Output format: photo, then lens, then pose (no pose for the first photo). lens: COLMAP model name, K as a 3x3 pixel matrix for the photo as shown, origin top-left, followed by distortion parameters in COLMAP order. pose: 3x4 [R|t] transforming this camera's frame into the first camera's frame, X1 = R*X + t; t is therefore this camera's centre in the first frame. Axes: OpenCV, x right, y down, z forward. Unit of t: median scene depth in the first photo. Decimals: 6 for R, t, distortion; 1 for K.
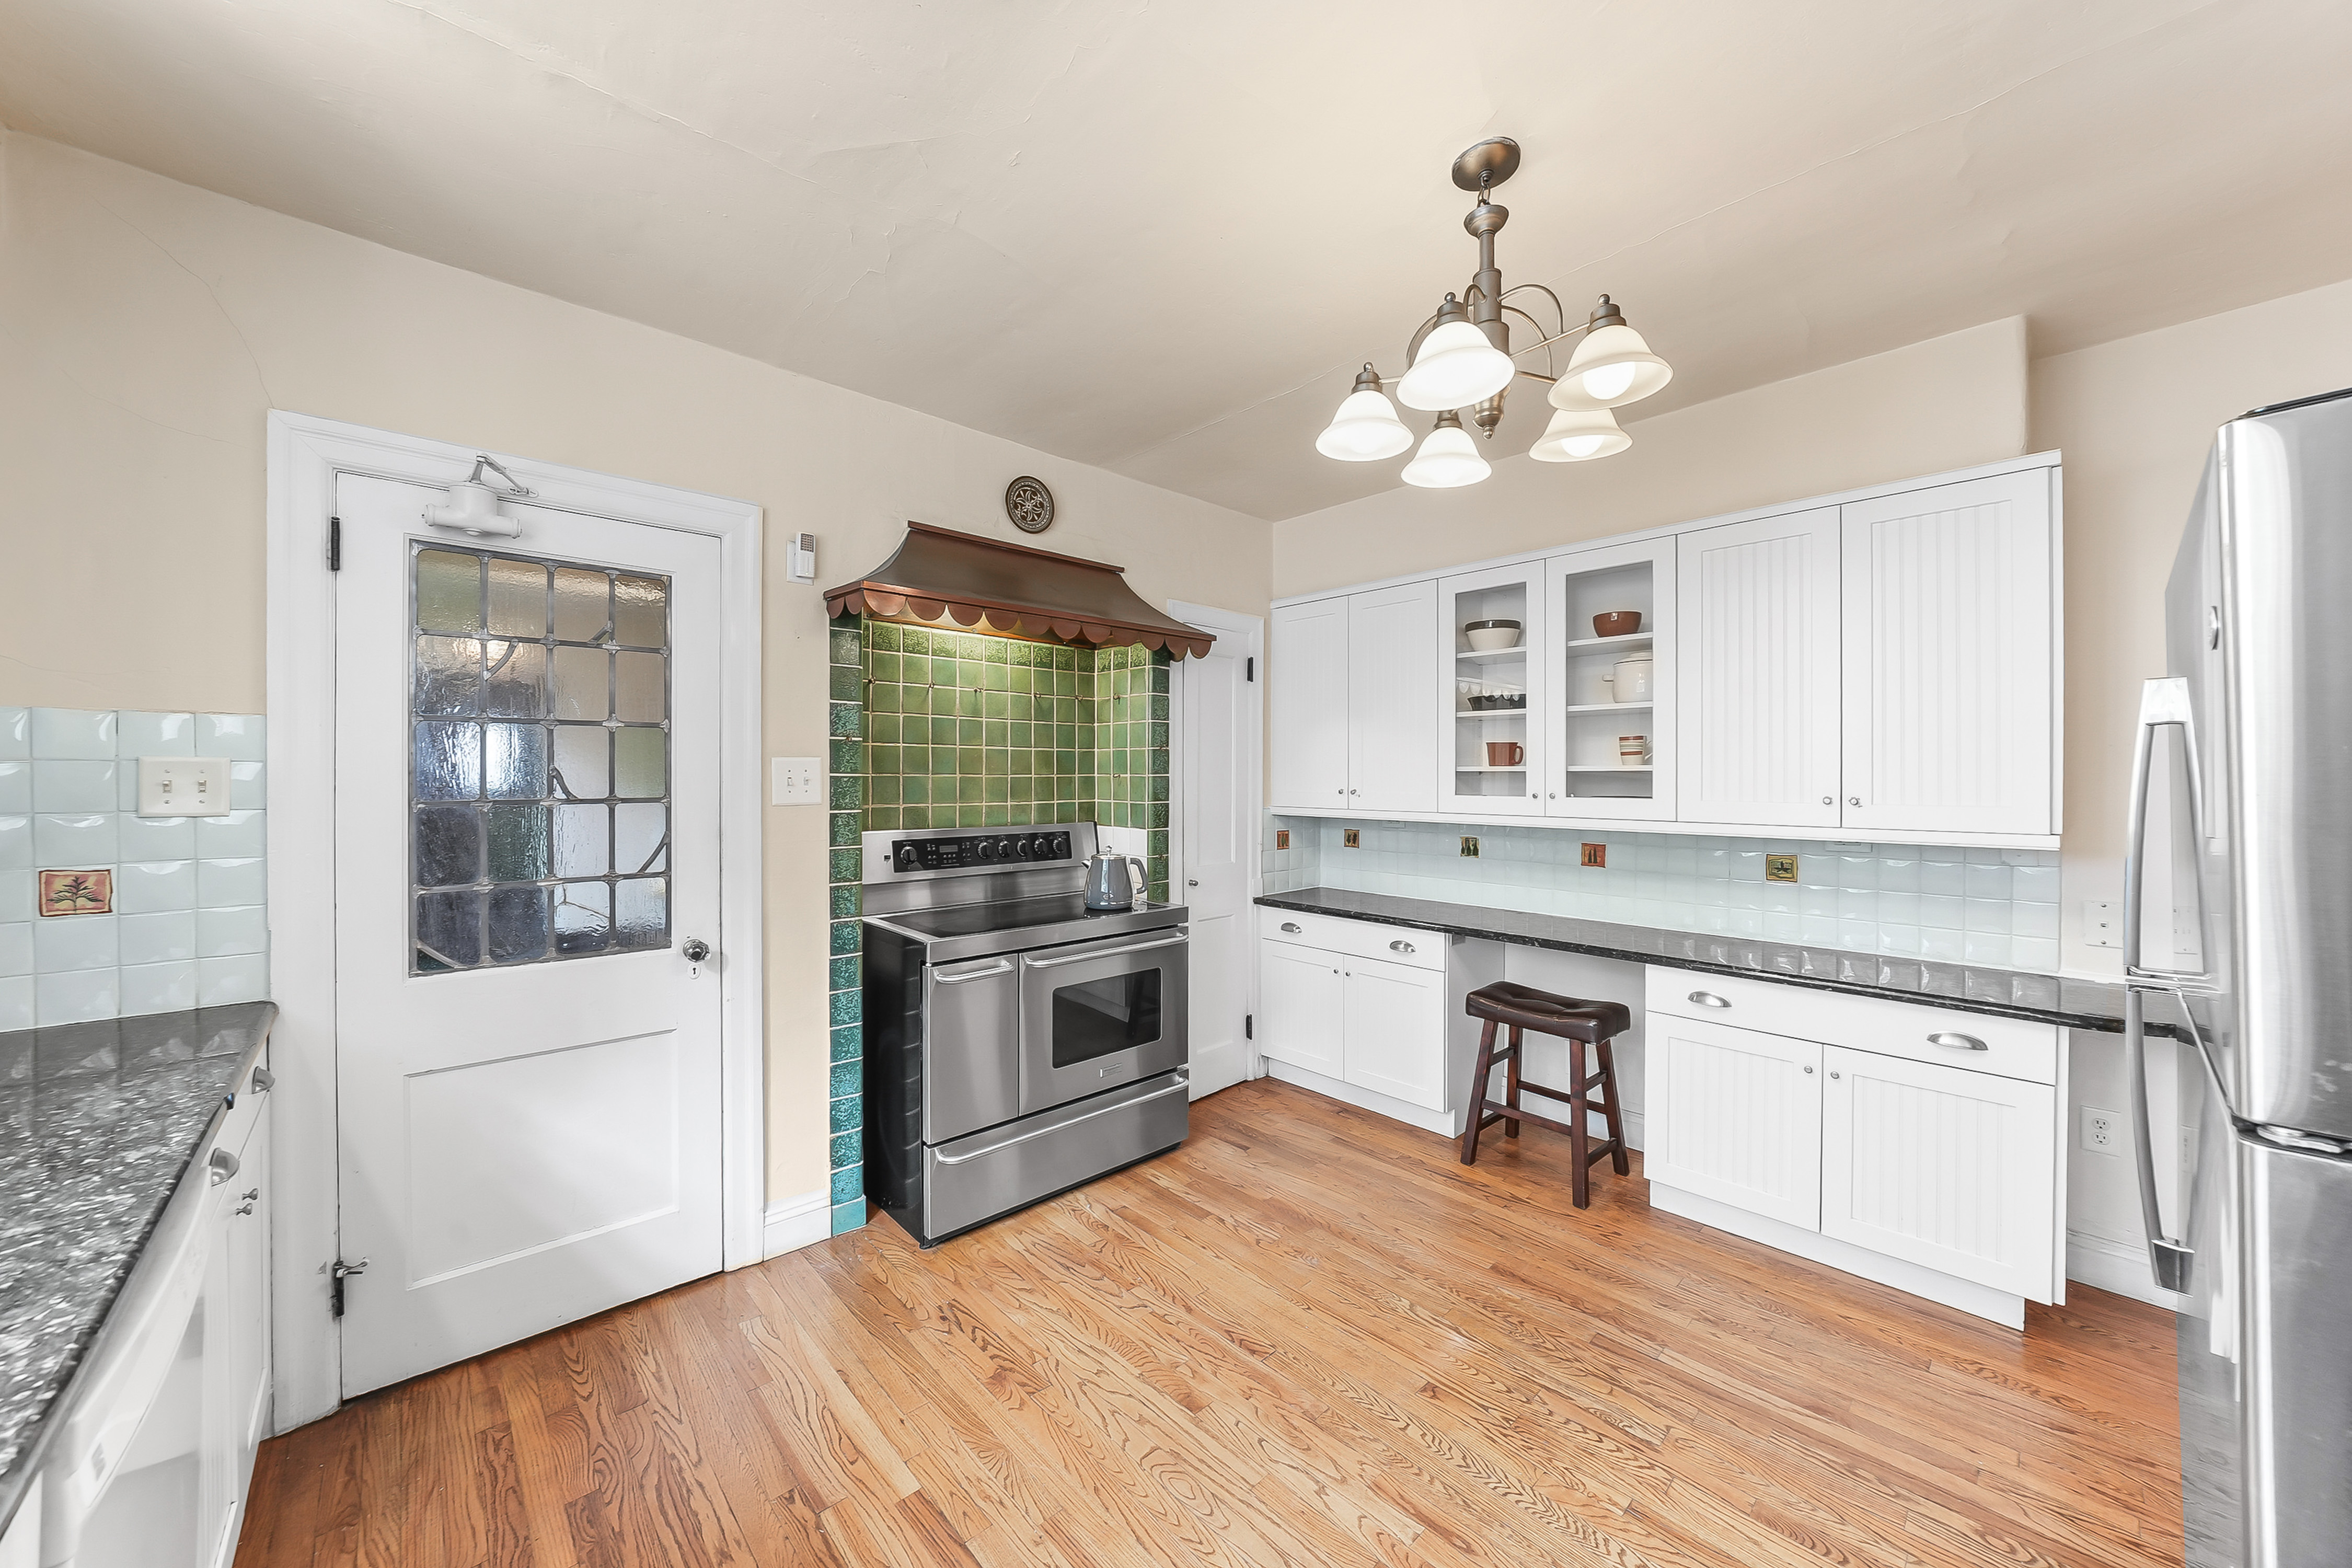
lens RADIAL K [[819.0, 0, 1153.0], [0, 819.0, 775.8], [0, 0, 1]] dist [-0.017834, 0.001606]
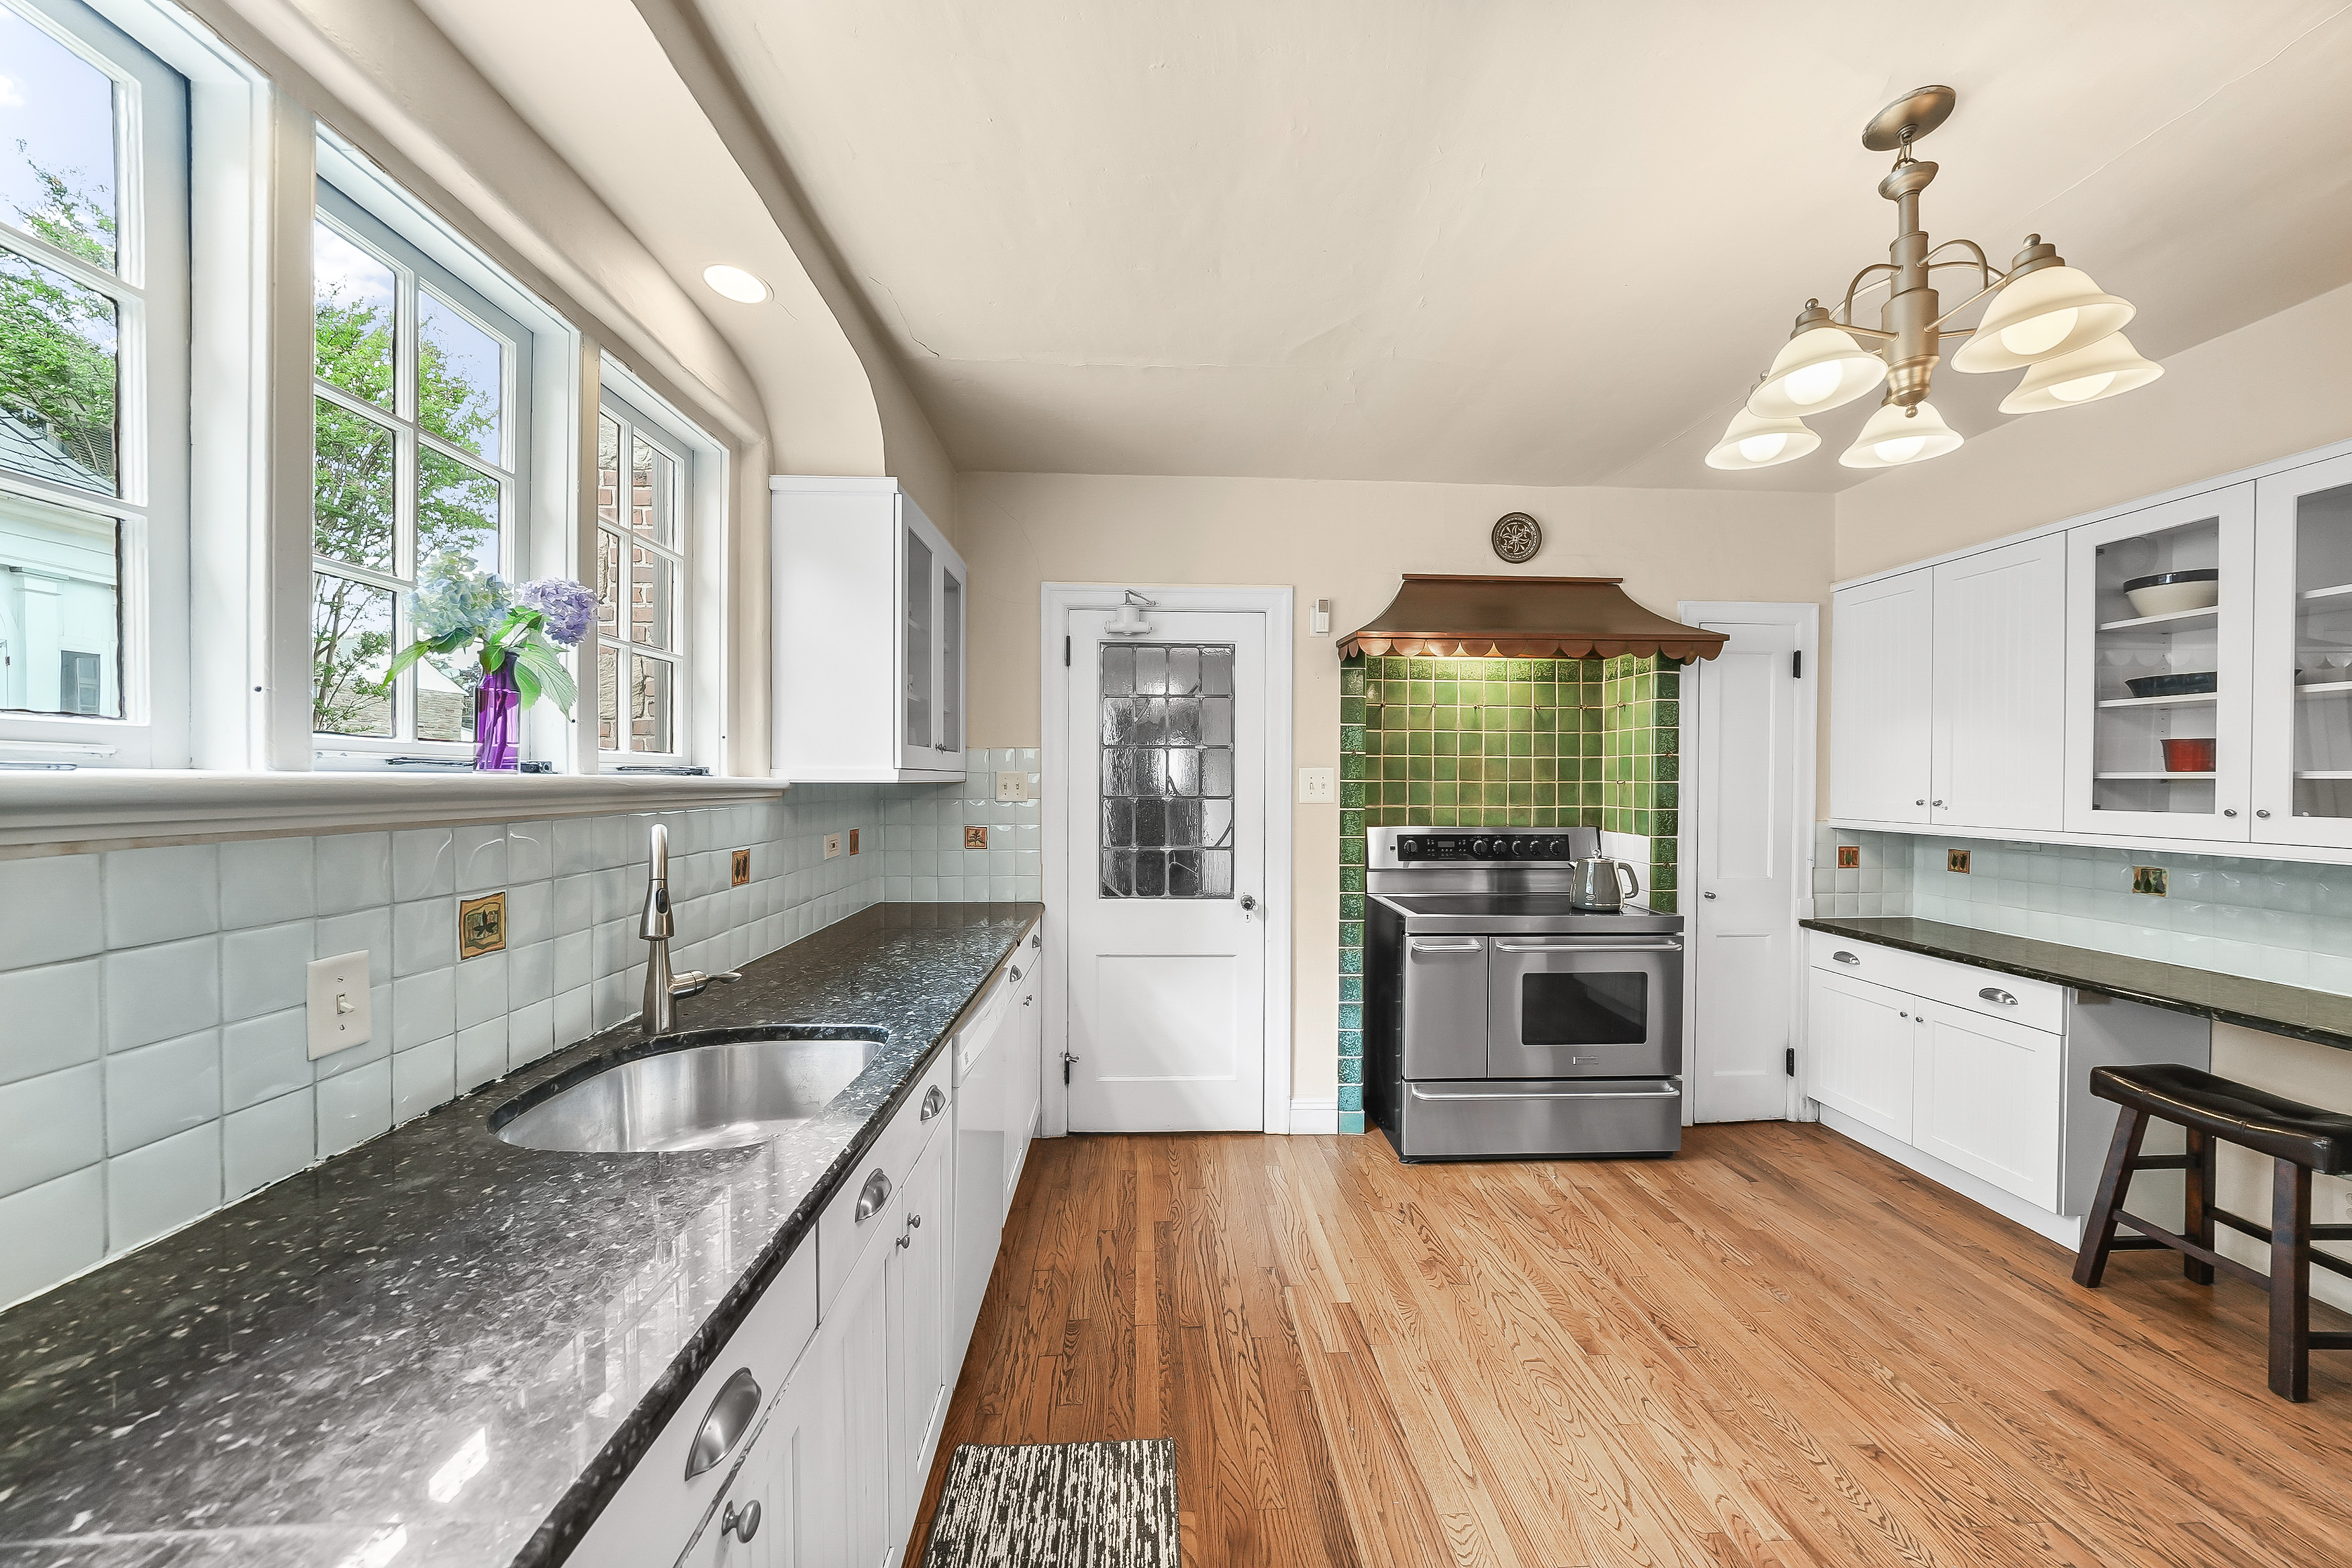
lens RADIAL K [[819.0, 0, 1186.7], [0, 819.0, 786.2], [0, 0, 1]] dist [-0.017834, 0.001606]
pose [[0.762219, 0.007463, -0.647276, 0.263638], [-0.003138, 0.999964, 0.007833, -0.002133], [0.647312, -0.003939, 0.762215, -0.156100]]
